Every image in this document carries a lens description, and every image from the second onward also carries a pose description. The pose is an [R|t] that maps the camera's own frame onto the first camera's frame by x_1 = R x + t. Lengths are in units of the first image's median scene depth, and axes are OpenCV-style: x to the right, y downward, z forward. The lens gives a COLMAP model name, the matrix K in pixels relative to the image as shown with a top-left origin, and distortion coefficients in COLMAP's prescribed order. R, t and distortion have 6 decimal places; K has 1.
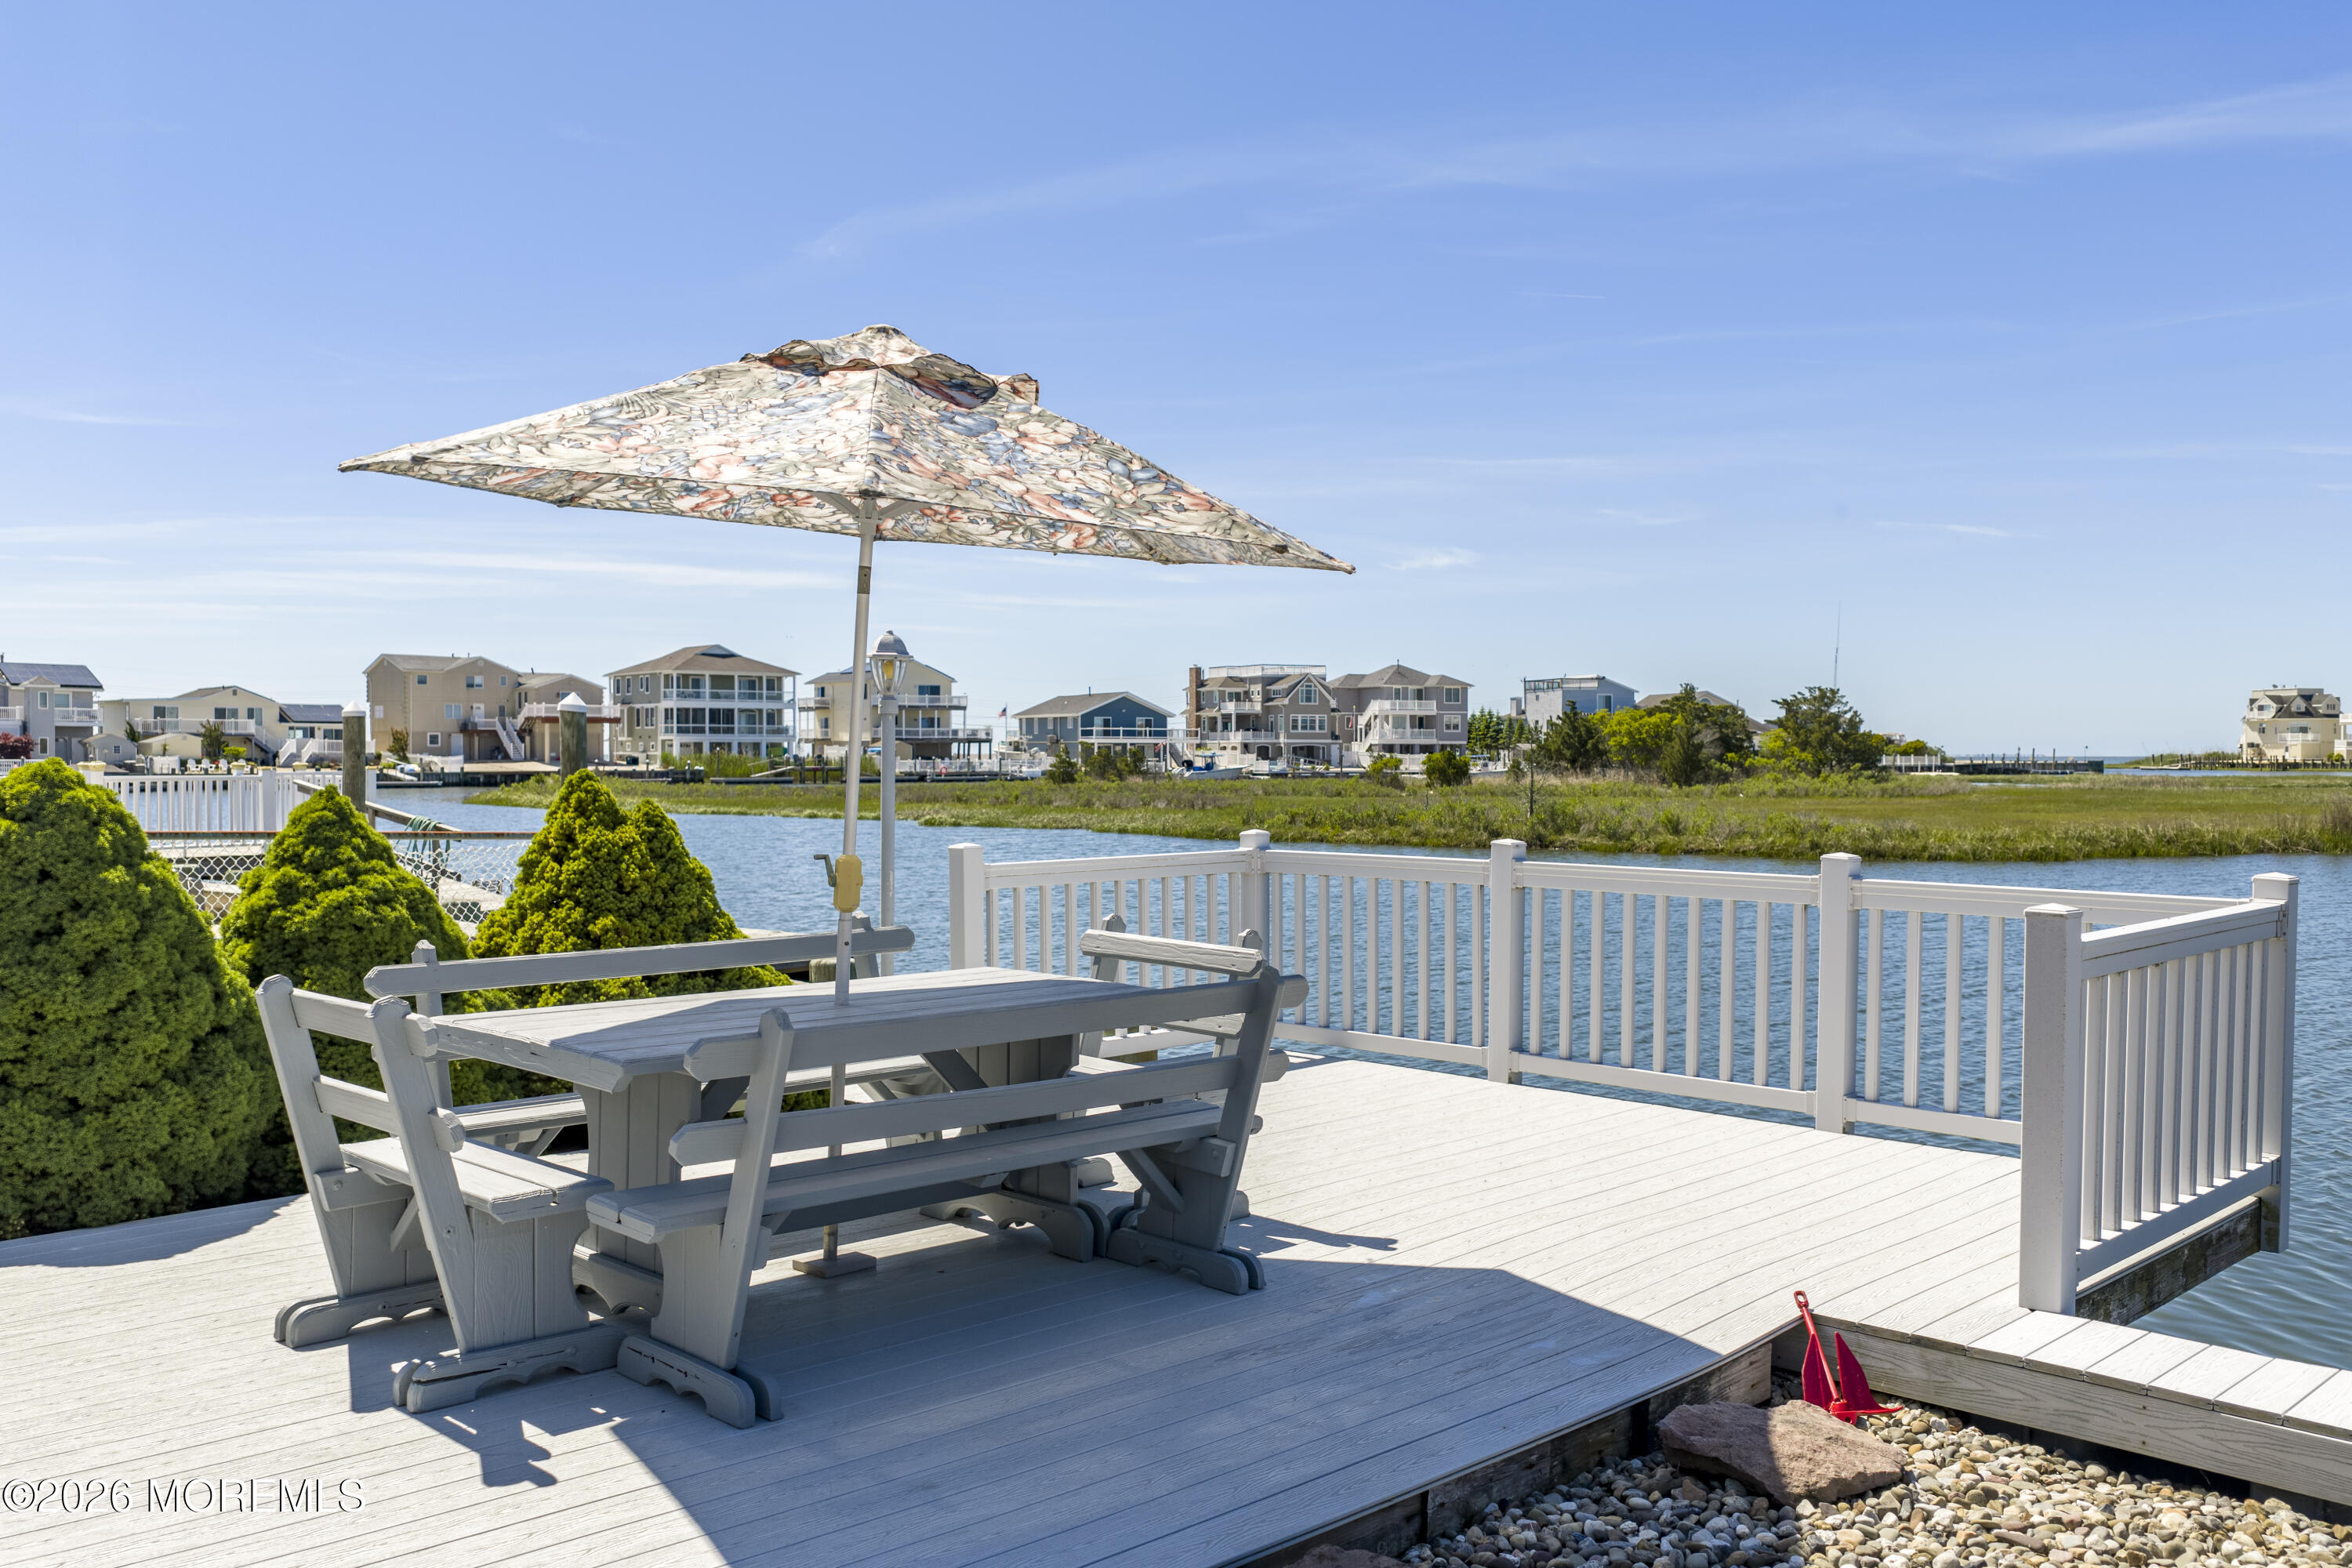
lens RADIAL K [[1951.1, 0, 1176.0], [0, 1951.1, 784.0], [0, 0, 1]] dist [0.036189, -0.080387]
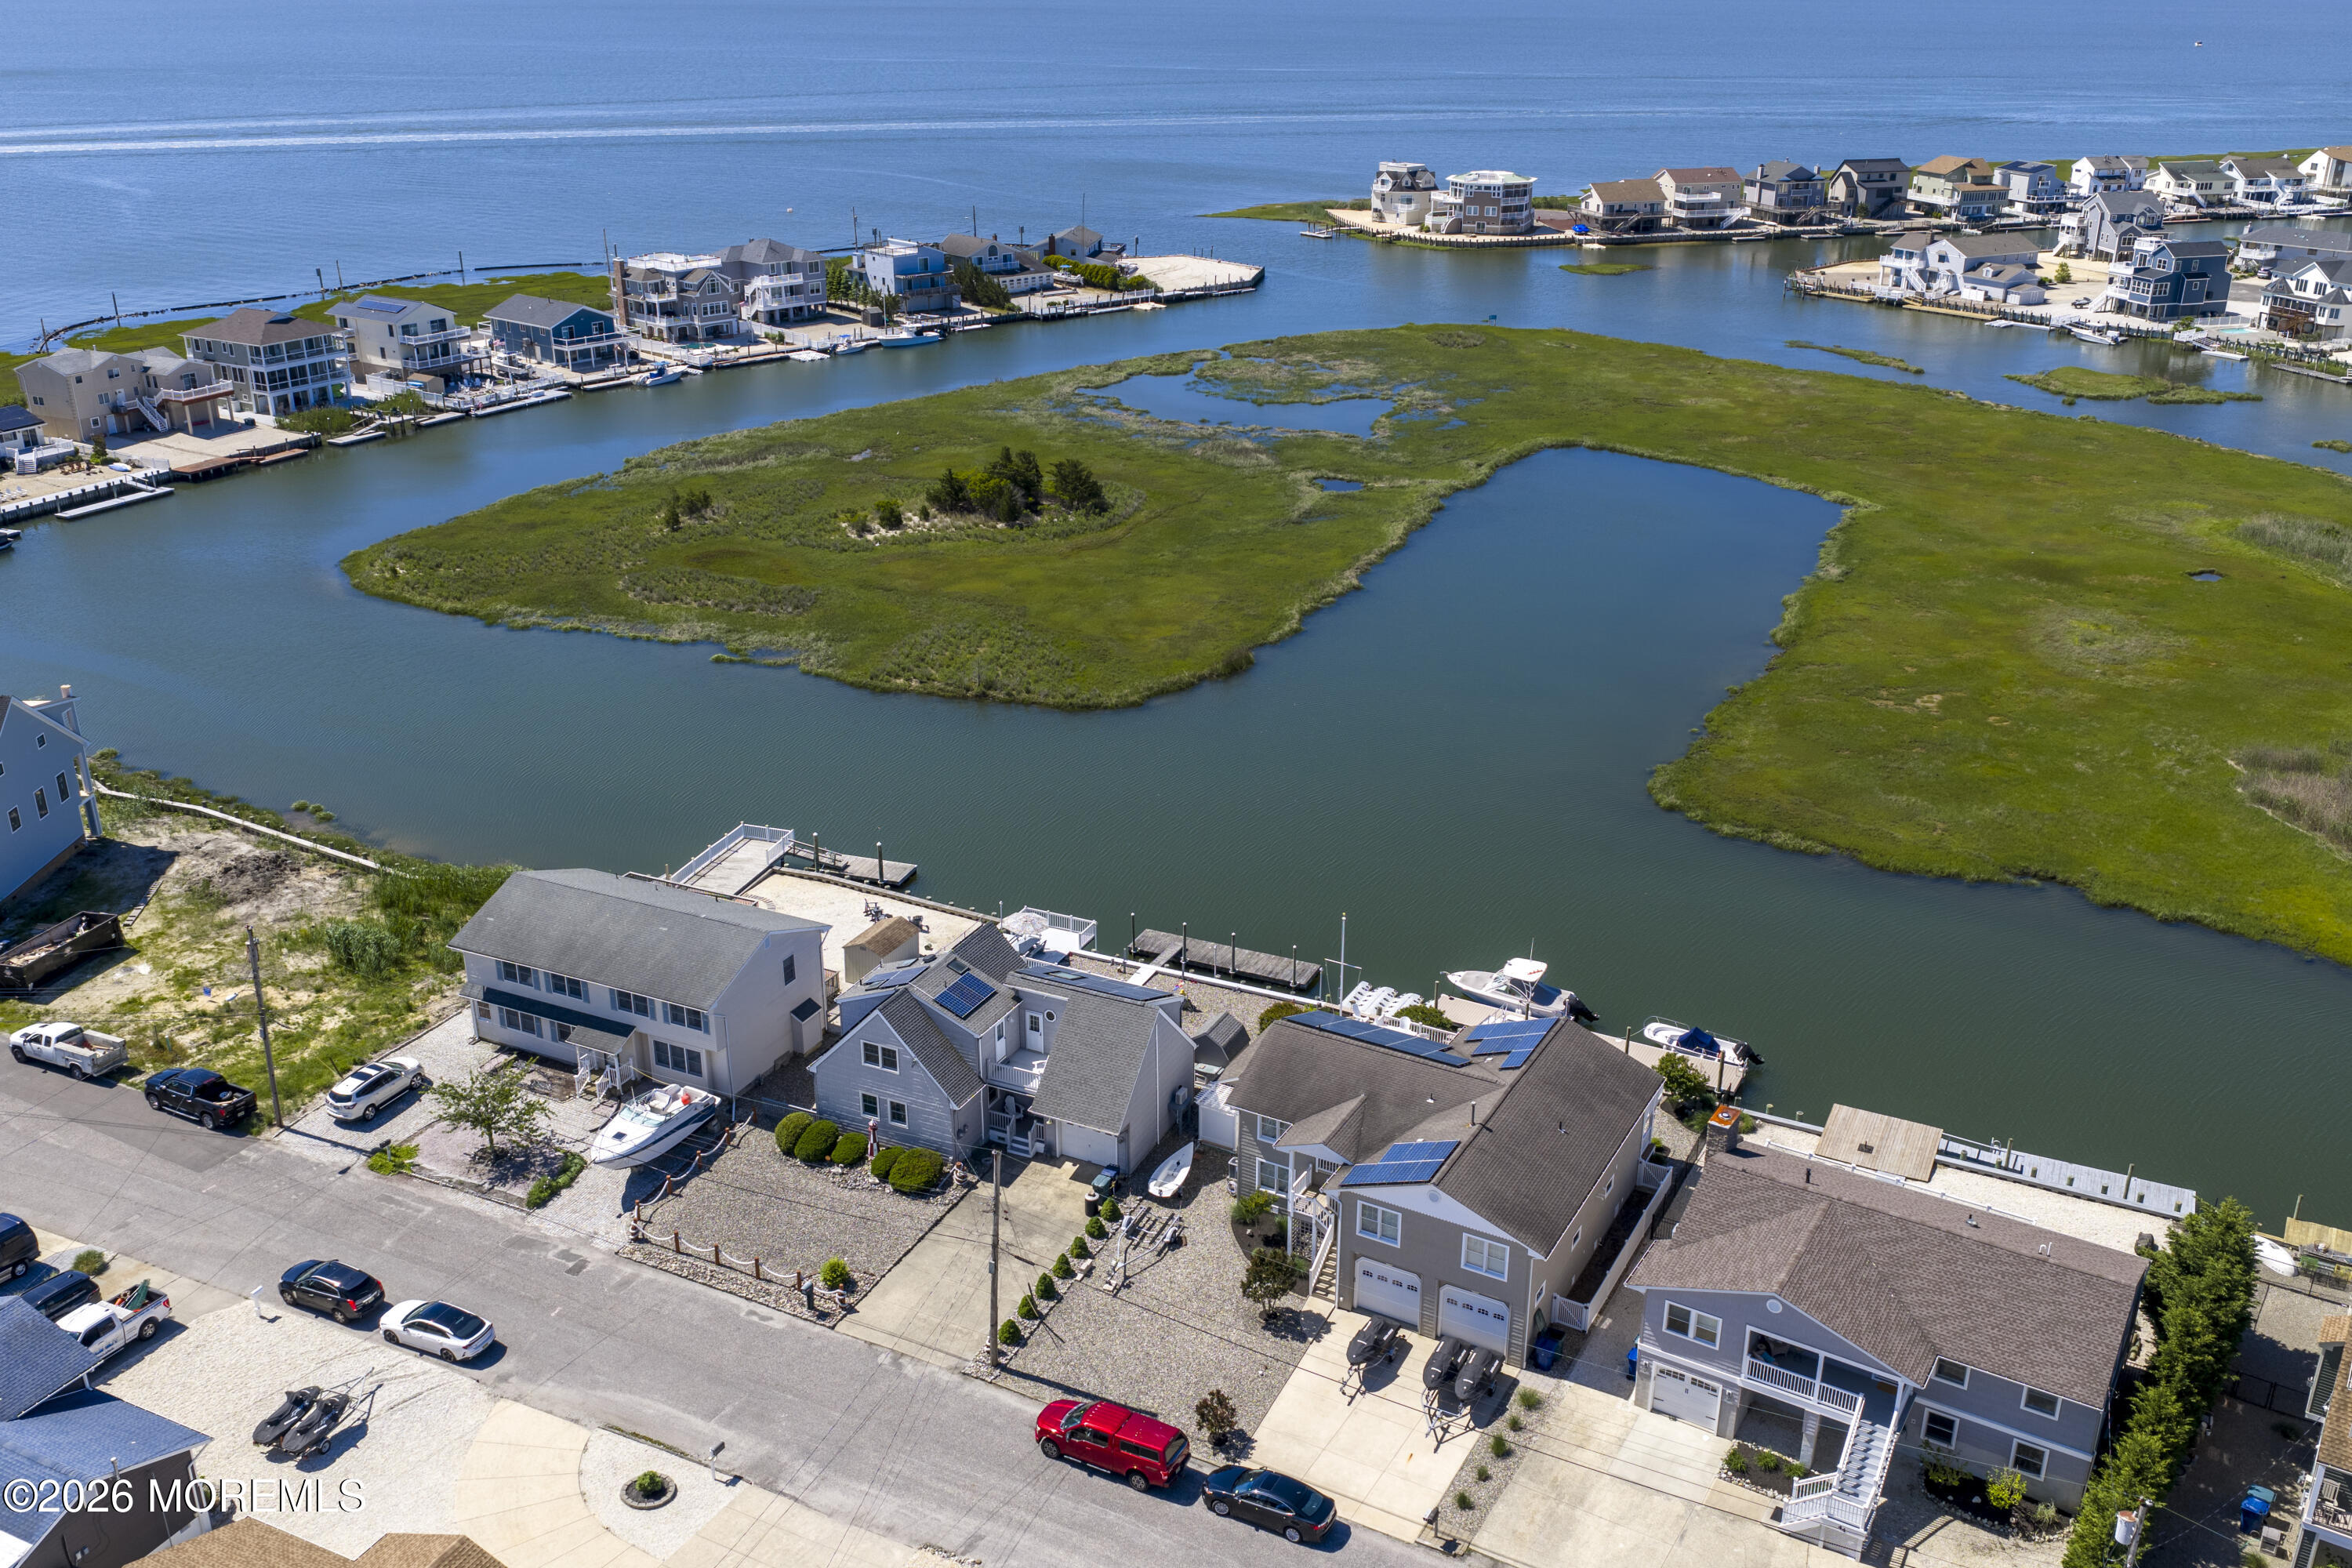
lens RADIAL K [[1935.8, 0, 1176.0], [0, 1935.8, 784.0], [0, 0, 1]] dist [0.031996, -0.072627]
pose [[0.933975, -0.133277, 0.331553, -0.158206], [0.004490, 0.932147, 0.362053, -0.268225], [-0.357310, -0.336660, 0.871200, -0.508625]]
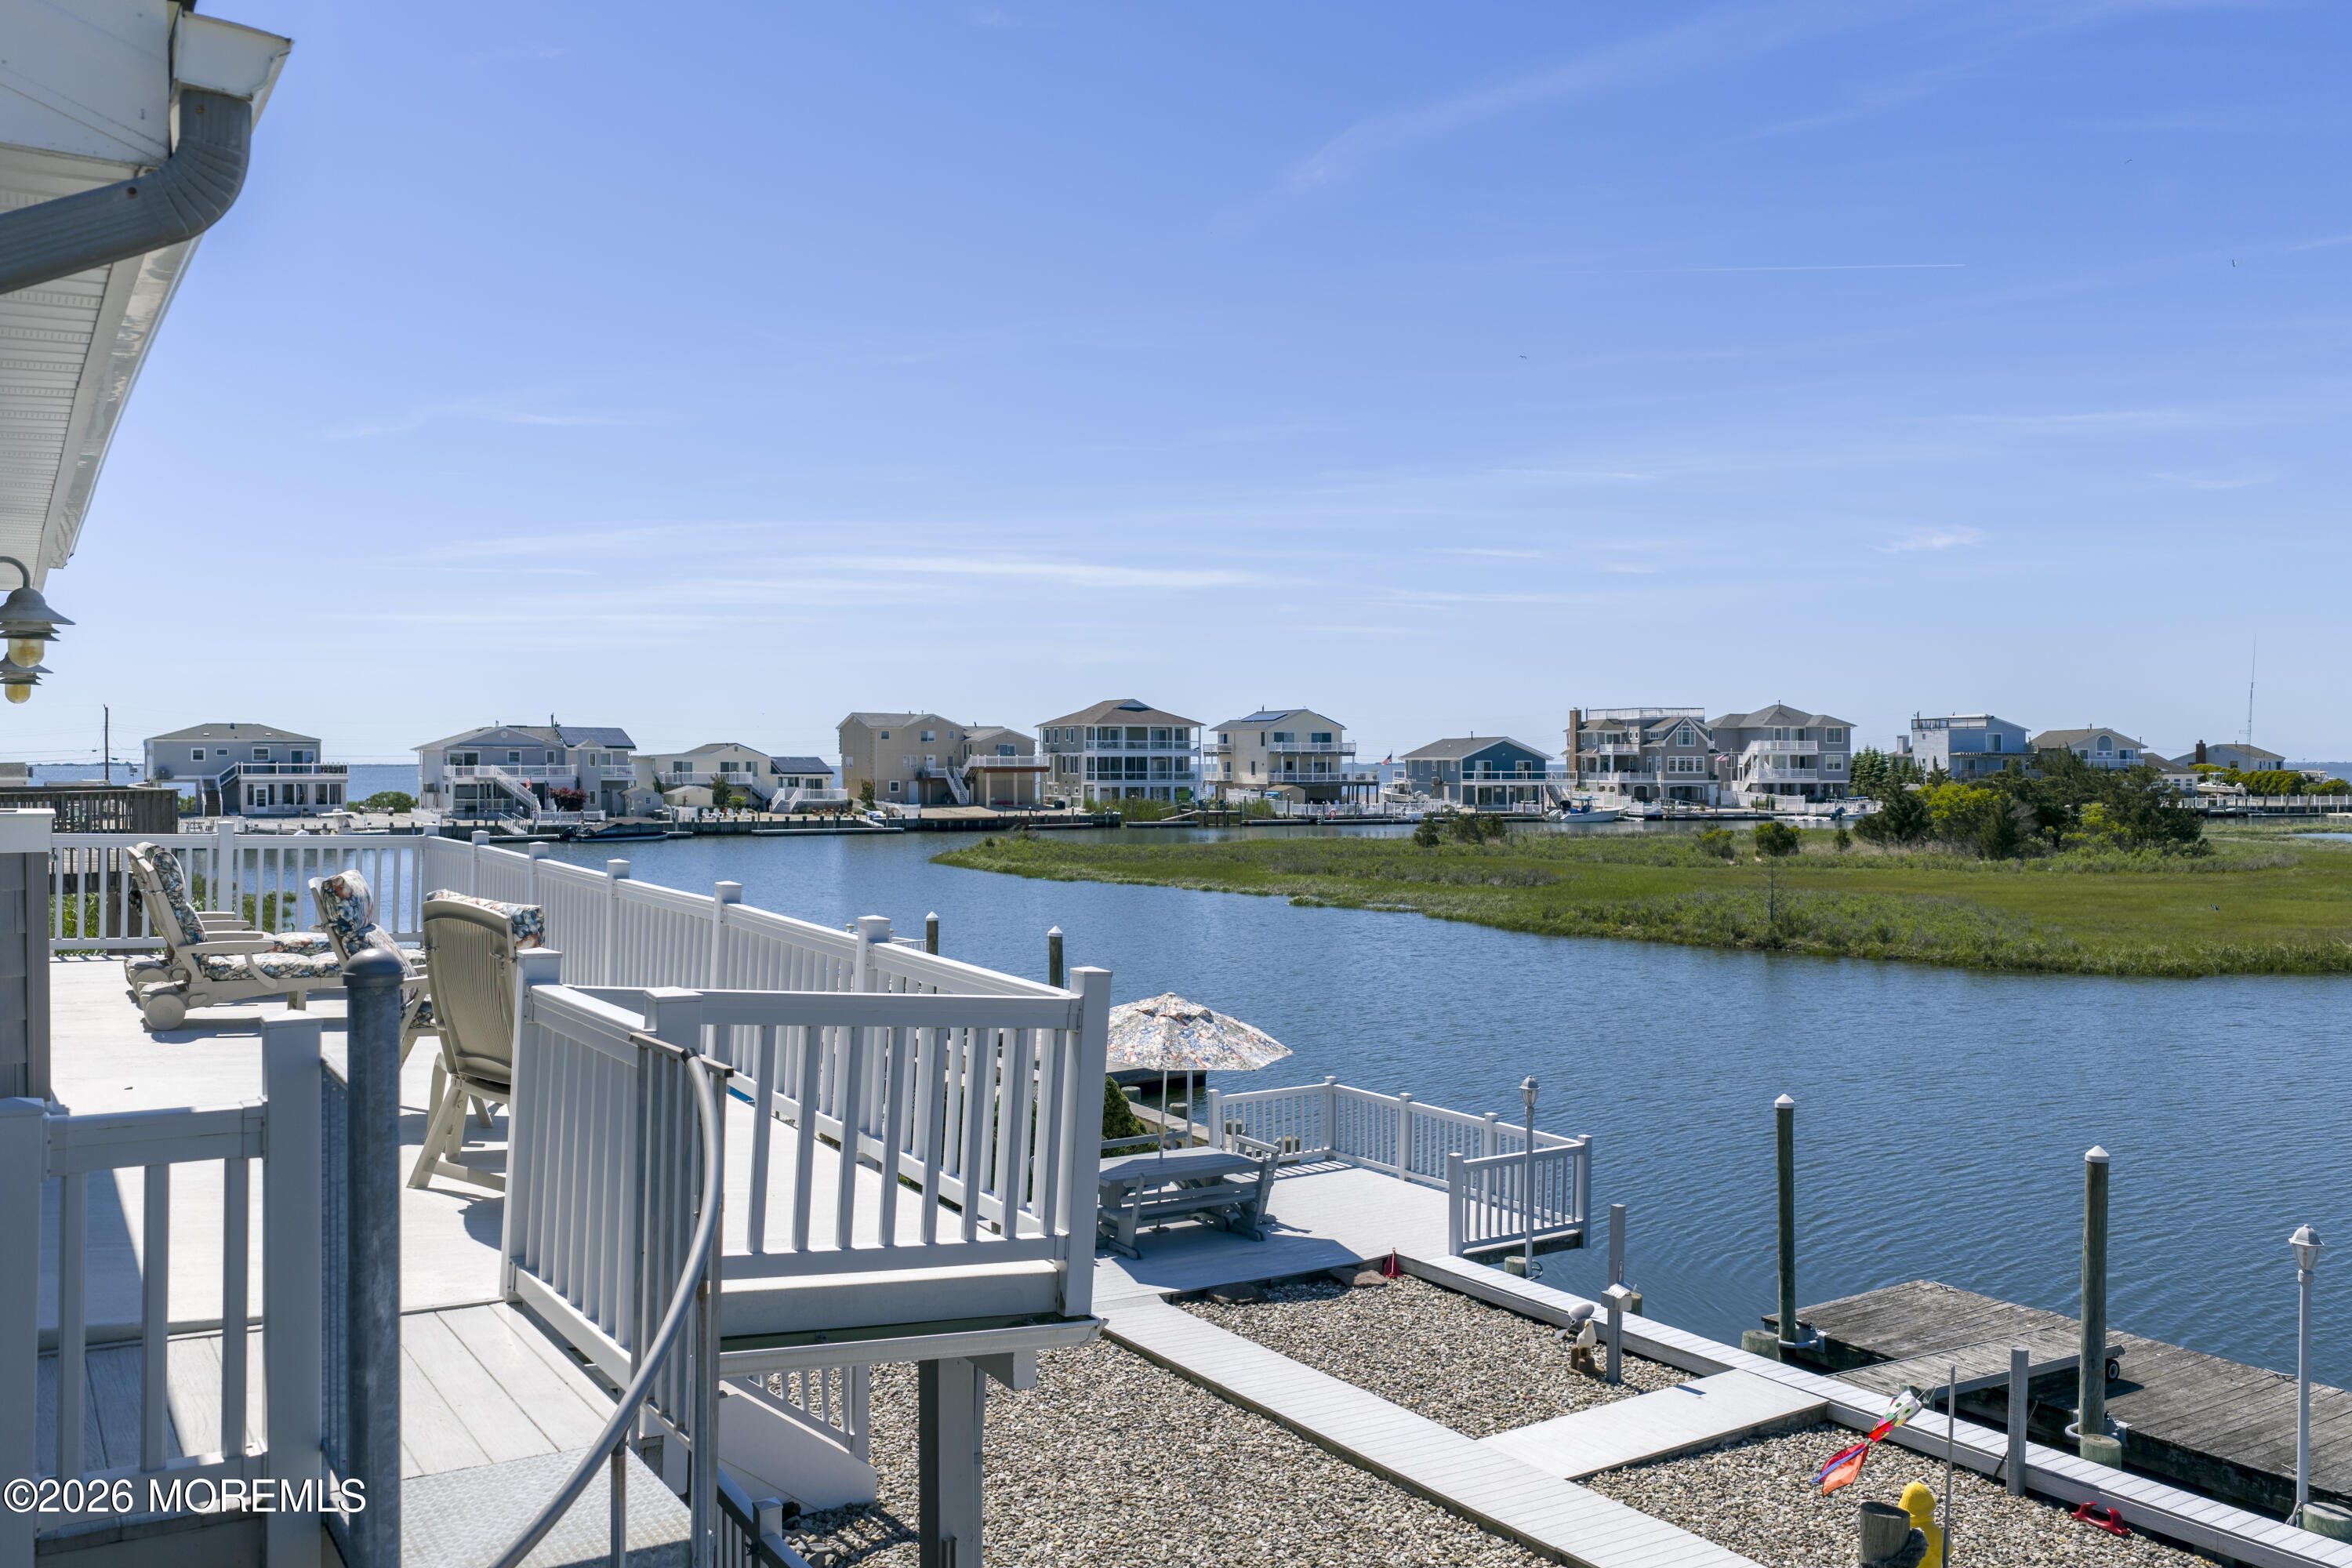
lens RADIAL K [[1935.8, 0, 1176.0], [0, 1935.8, 784.0], [0, 0, 1]] dist [0.031996, -0.072627]
pose [[0.978437, 0.002060, -0.206534, 0.019993], [-0.003149, 0.999983, -0.004940, -0.019006], [0.206520, 0.005484, 0.978427, -0.084761]]
